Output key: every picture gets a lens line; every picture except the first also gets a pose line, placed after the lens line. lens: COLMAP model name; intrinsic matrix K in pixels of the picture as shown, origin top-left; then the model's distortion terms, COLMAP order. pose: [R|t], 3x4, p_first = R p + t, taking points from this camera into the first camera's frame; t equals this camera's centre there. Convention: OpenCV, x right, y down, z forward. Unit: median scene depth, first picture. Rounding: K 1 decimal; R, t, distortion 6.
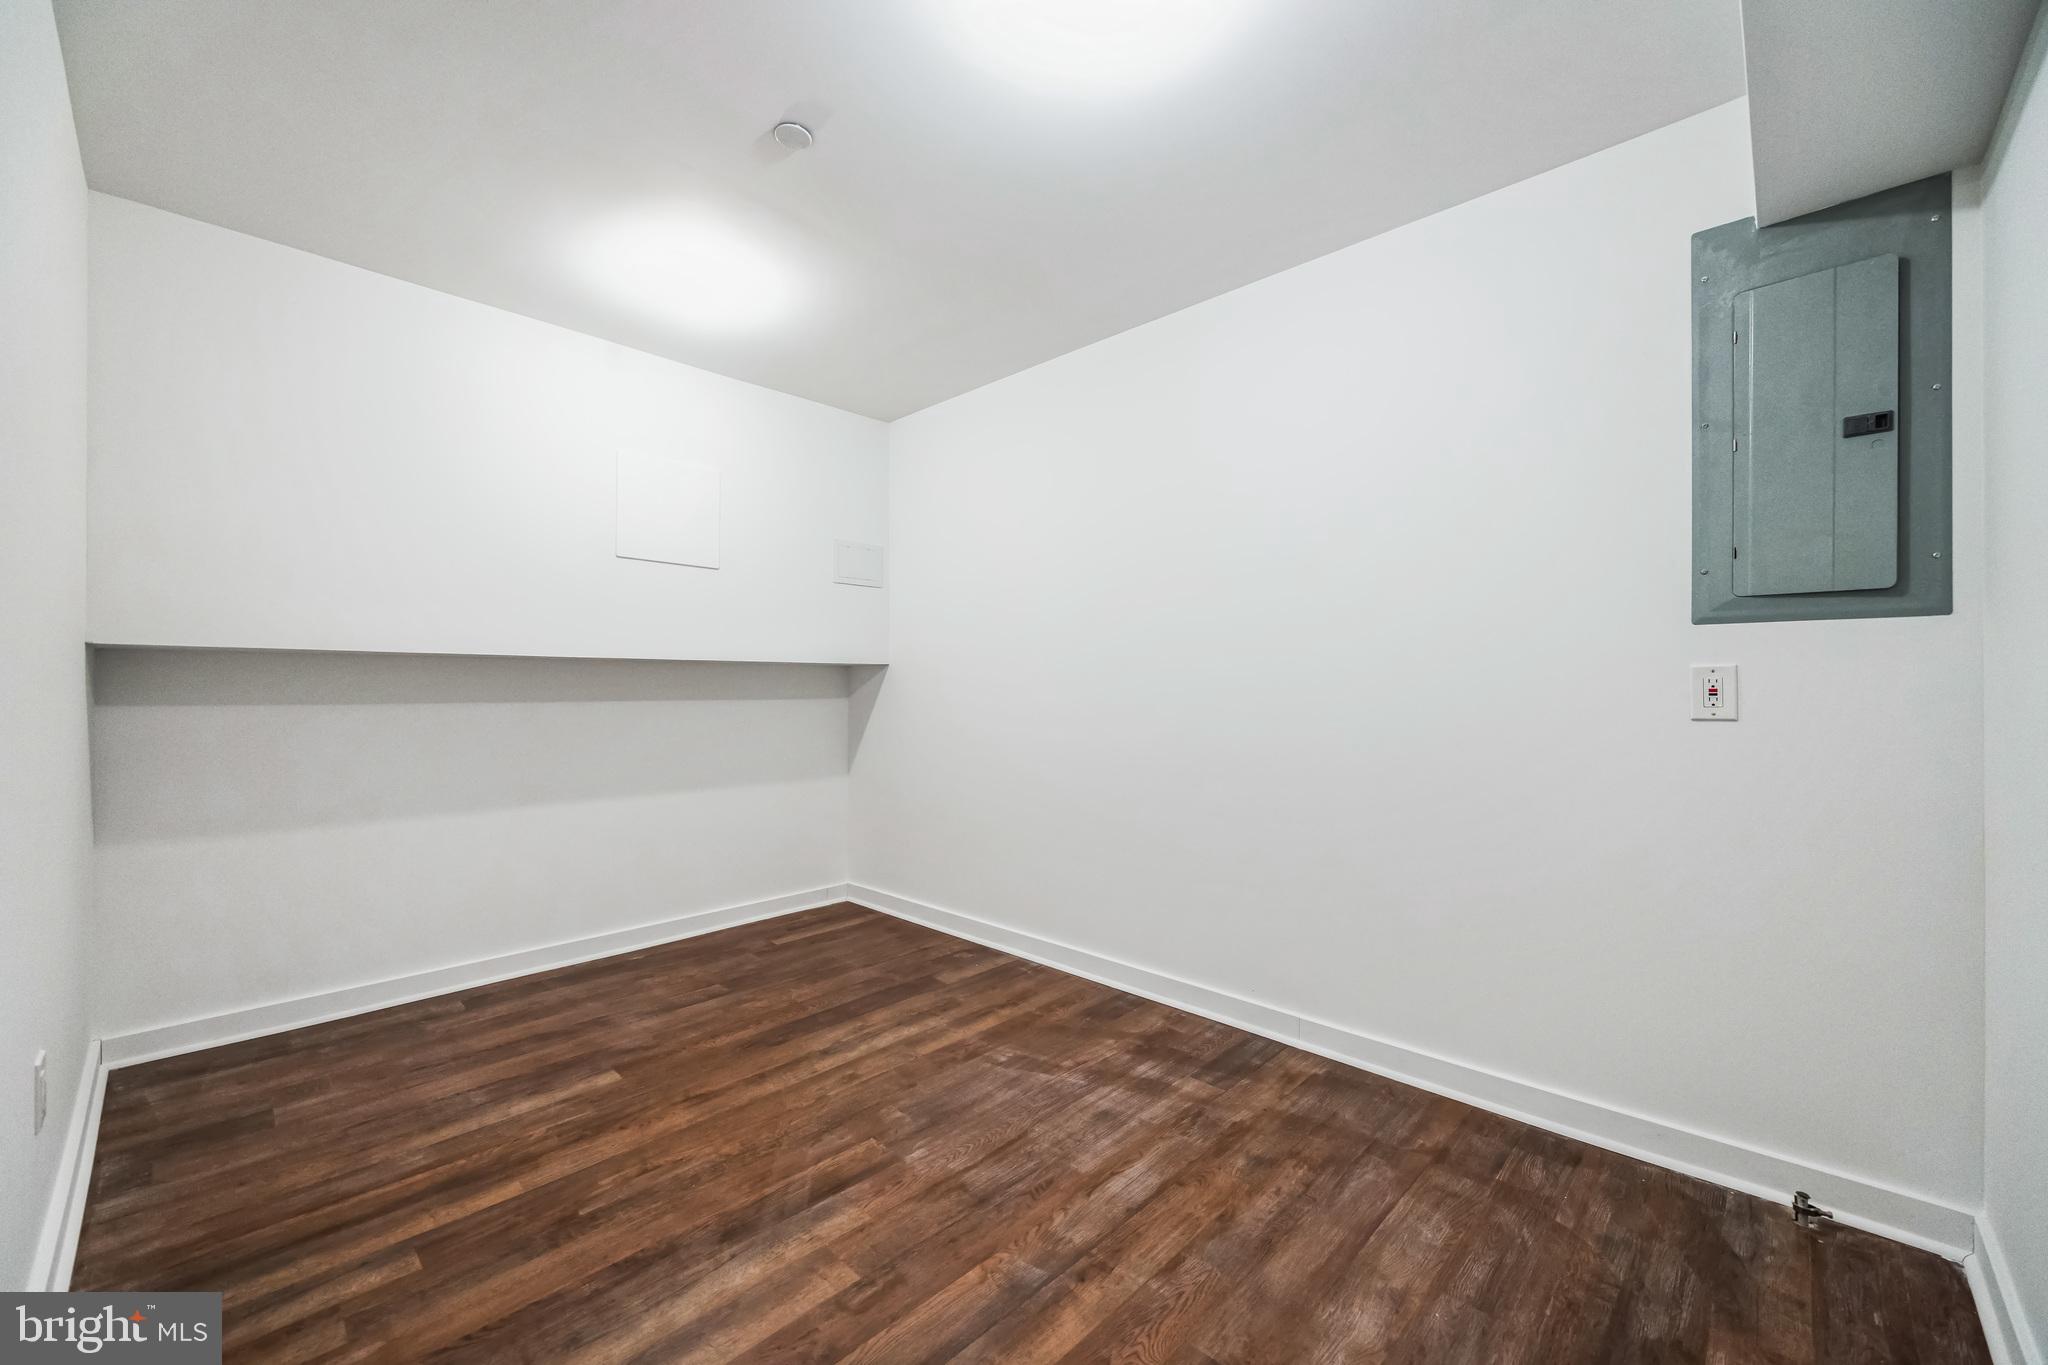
lens RADIAL K [[797.9, 0, 1004.4], [0, 797.9, 684.0], [0, 0, 1]] dist [-0.002718, -0.000125]
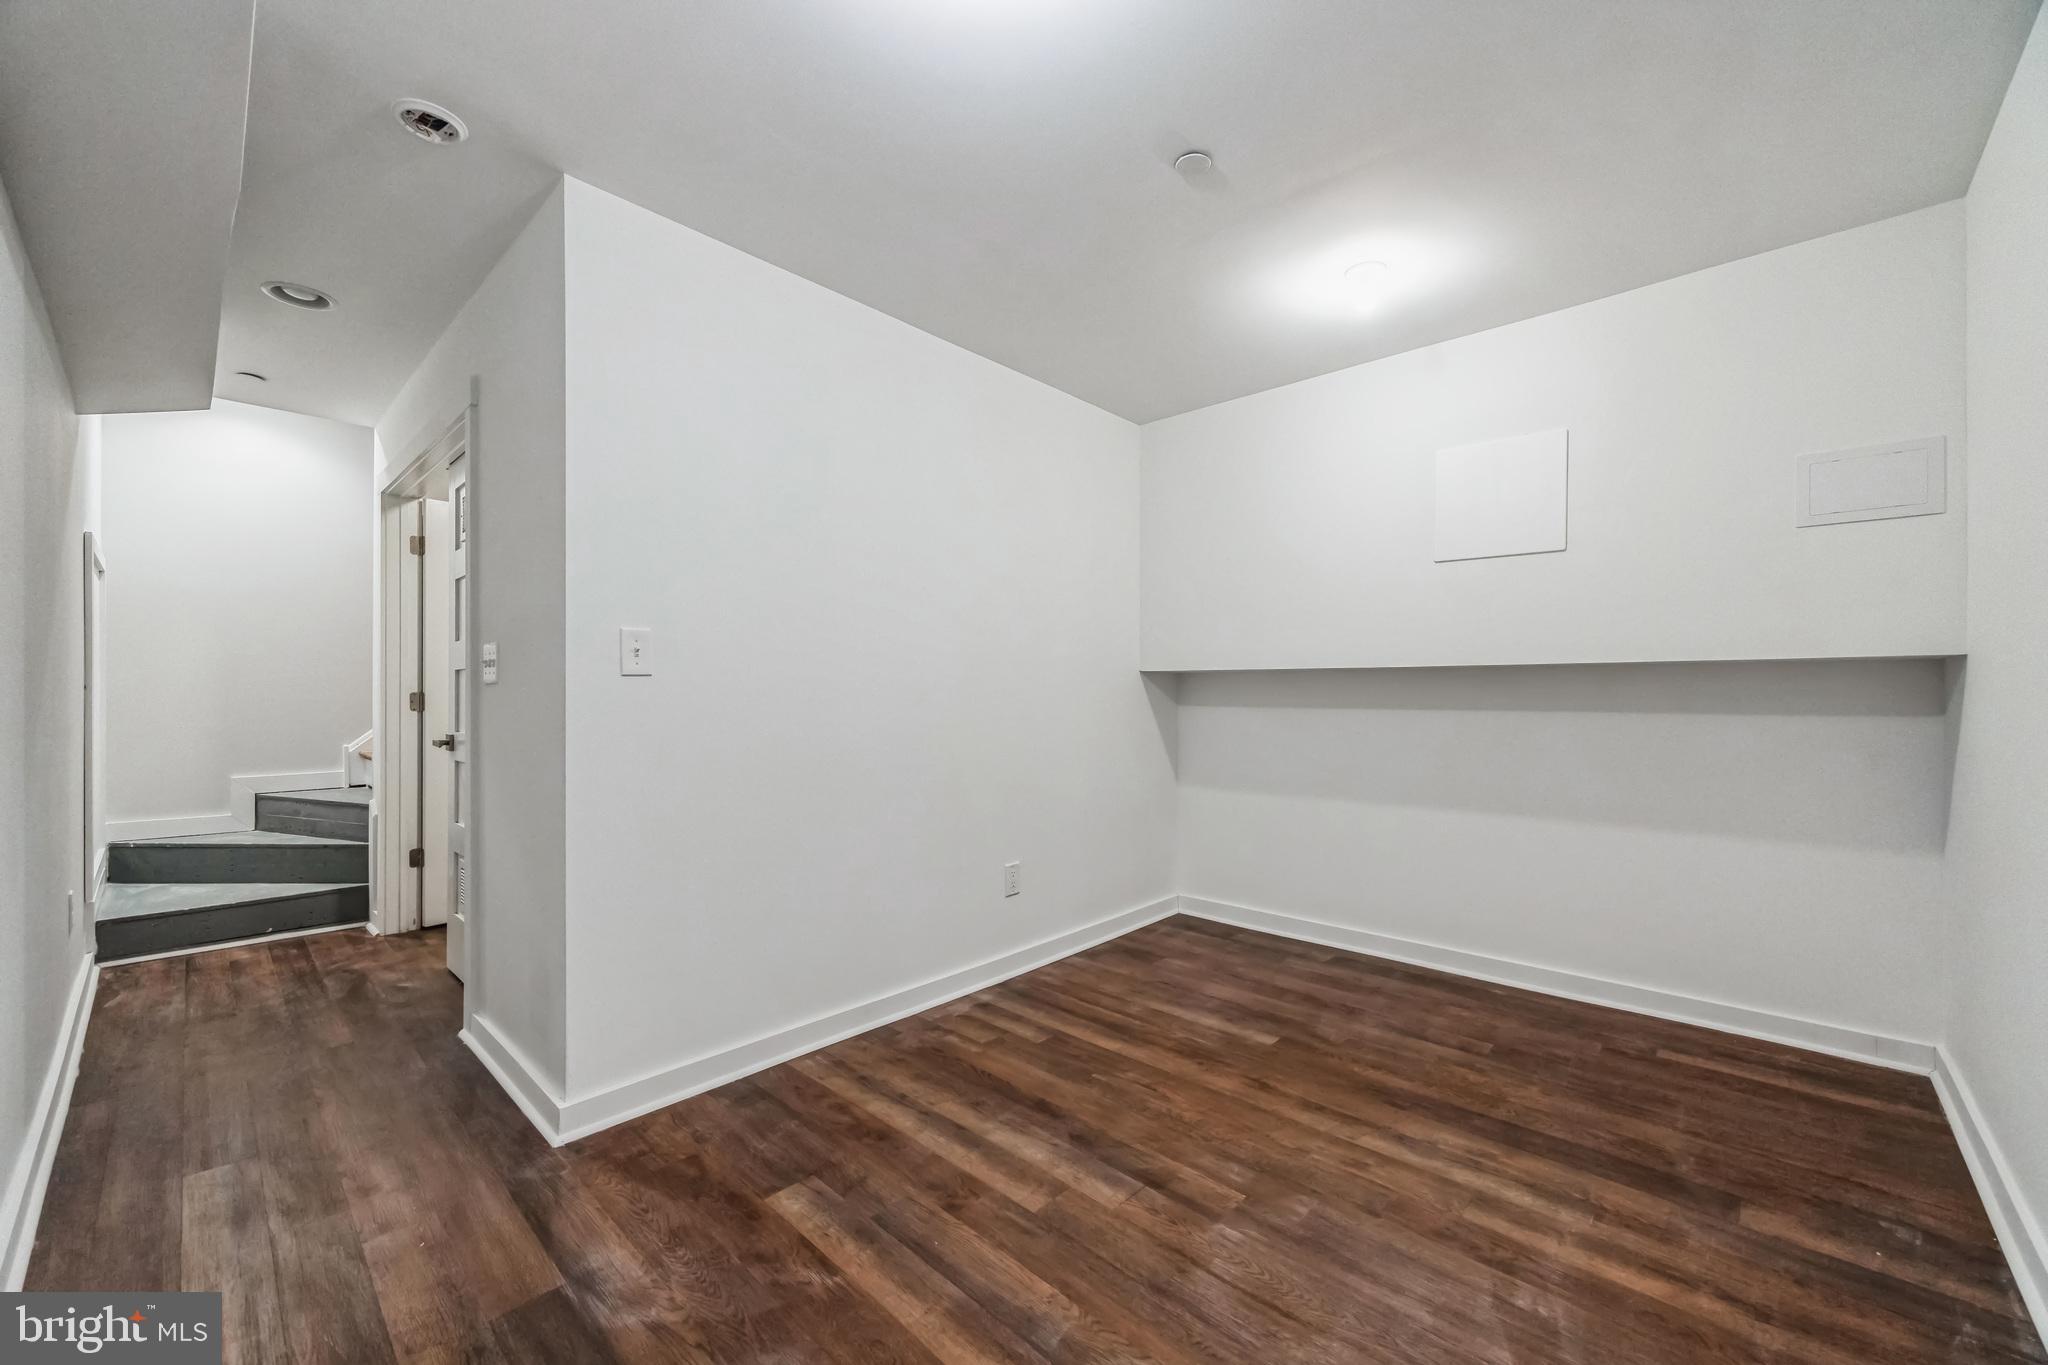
lens RADIAL K [[797.9, 0, 1027.4], [0, 797.9, 692.3], [0, 0, 1]] dist [-0.002718, -0.000125]
pose [[0.015679, -0.000913, -0.999877, 0.596390], [0.002703, 0.999996, -0.000870, -0.000981], [0.999873, -0.002689, 0.015682, 0.601324]]
